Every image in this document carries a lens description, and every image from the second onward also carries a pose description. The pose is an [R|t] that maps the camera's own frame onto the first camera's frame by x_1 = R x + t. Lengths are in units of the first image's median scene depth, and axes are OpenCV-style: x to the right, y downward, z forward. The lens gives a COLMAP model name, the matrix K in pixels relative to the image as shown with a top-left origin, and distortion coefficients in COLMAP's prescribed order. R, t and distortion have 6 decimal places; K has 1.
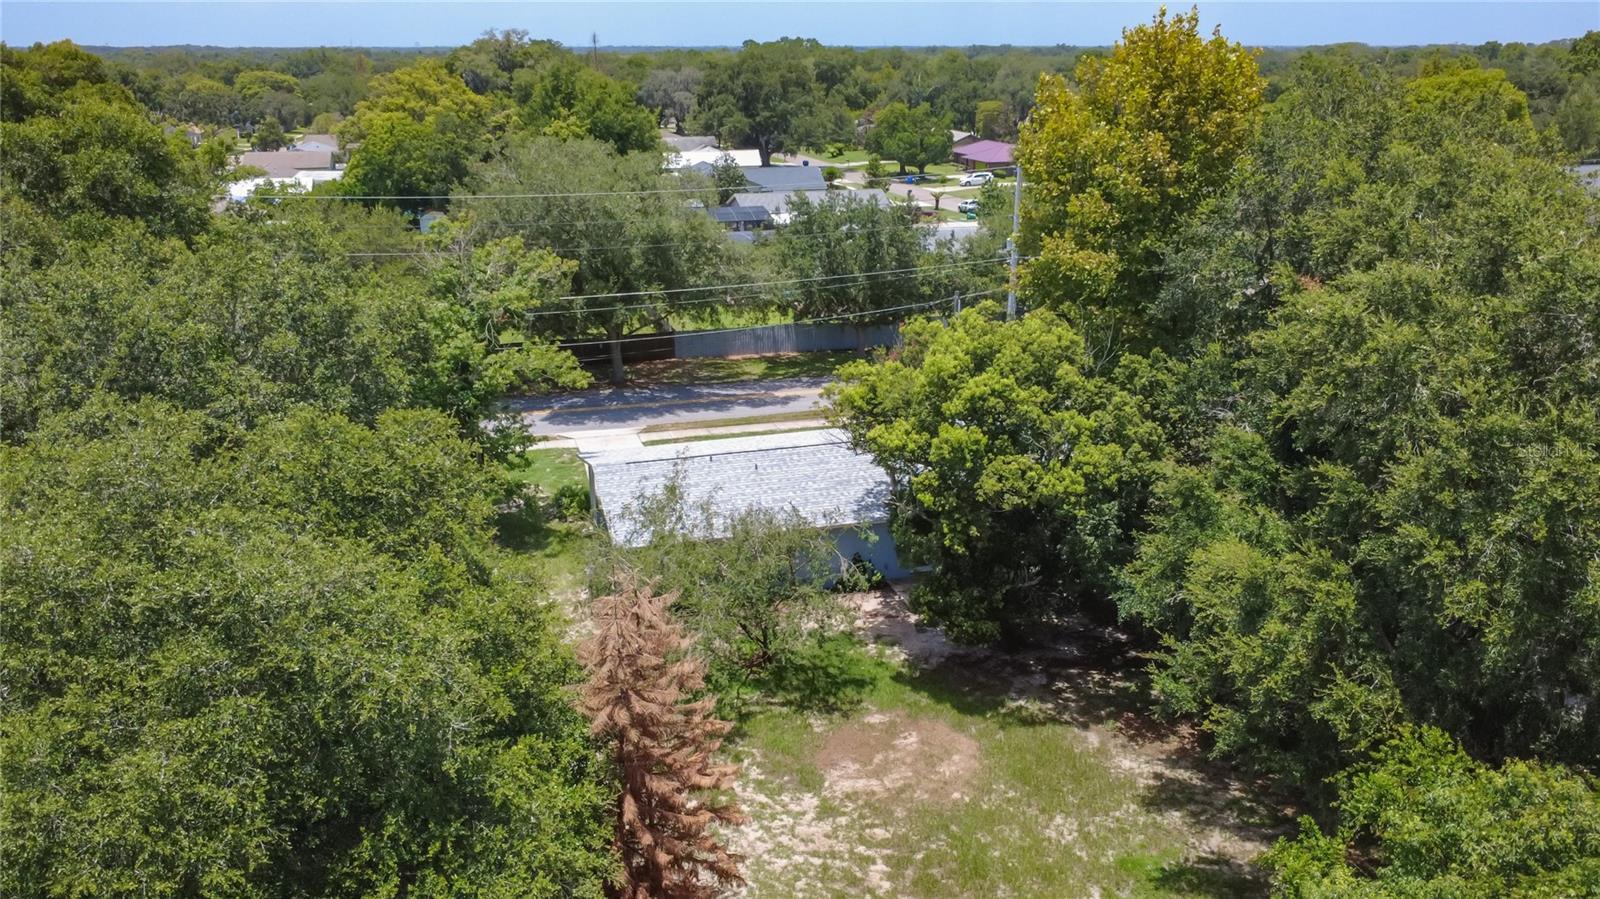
lens RADIAL K [[1168.6, 0, 800.0], [0, 1168.6, 449.5], [0, 0, 1]] dist [-0.006479, -0.001058]
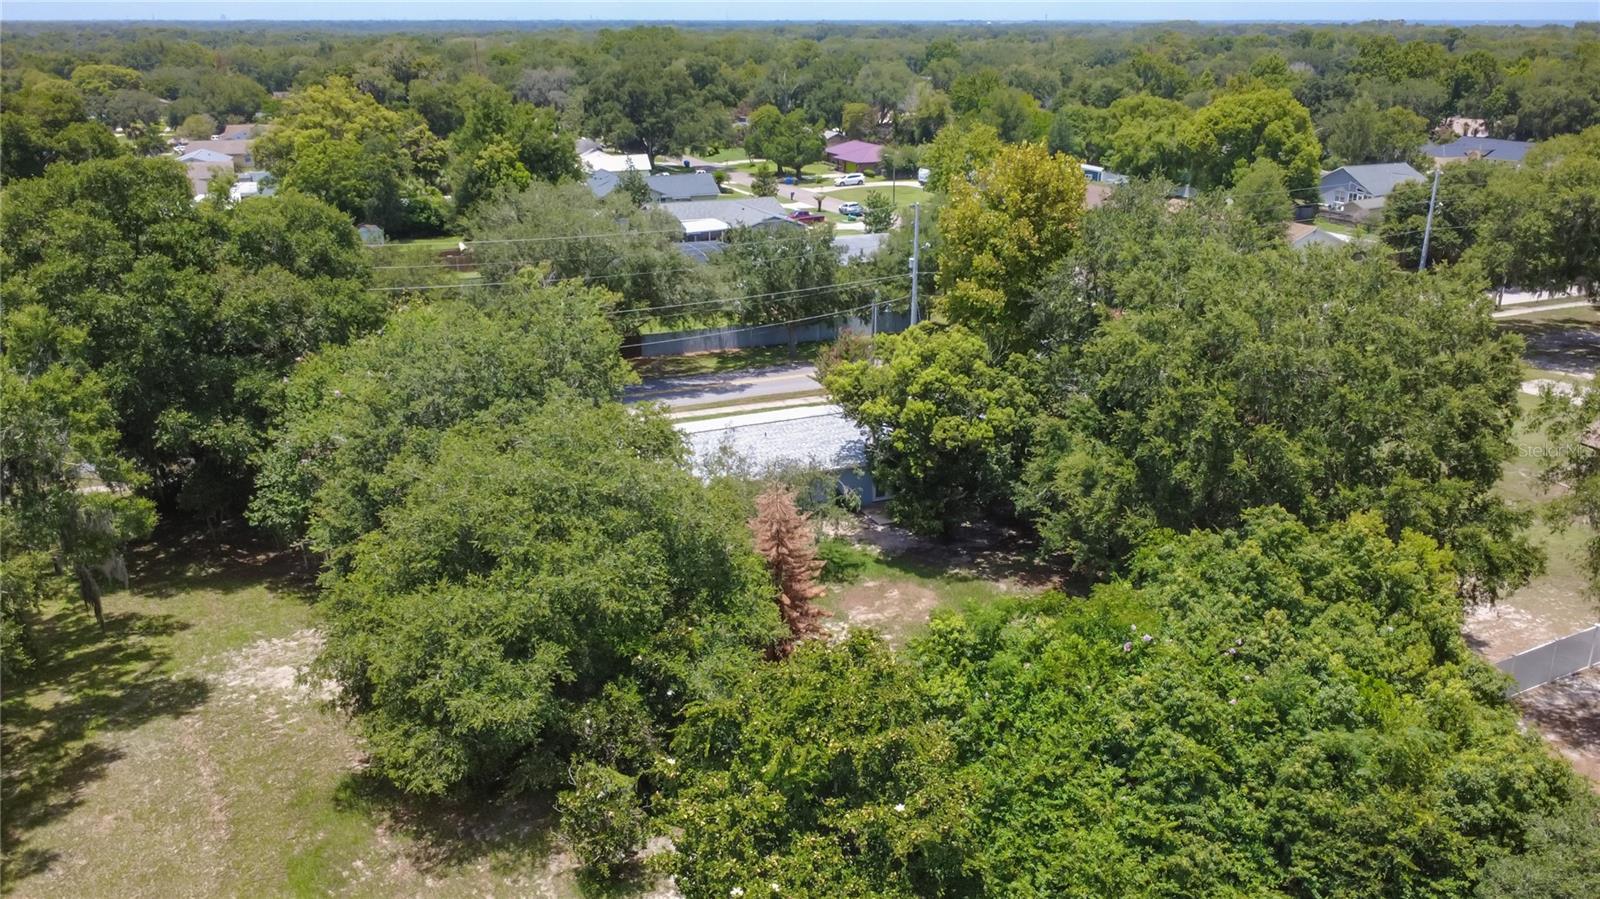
lens RADIAL K [[1168.6, 0, 800.0], [0, 1168.6, 449.5], [0, 0, 1]] dist [-0.006479, -0.001058]
pose [[0.992565, -0.041028, 0.114597, -0.210057], [0.039372, 0.999085, 0.016676, 0.014349], [-0.115176, -0.012040, 0.993272, -0.593966]]
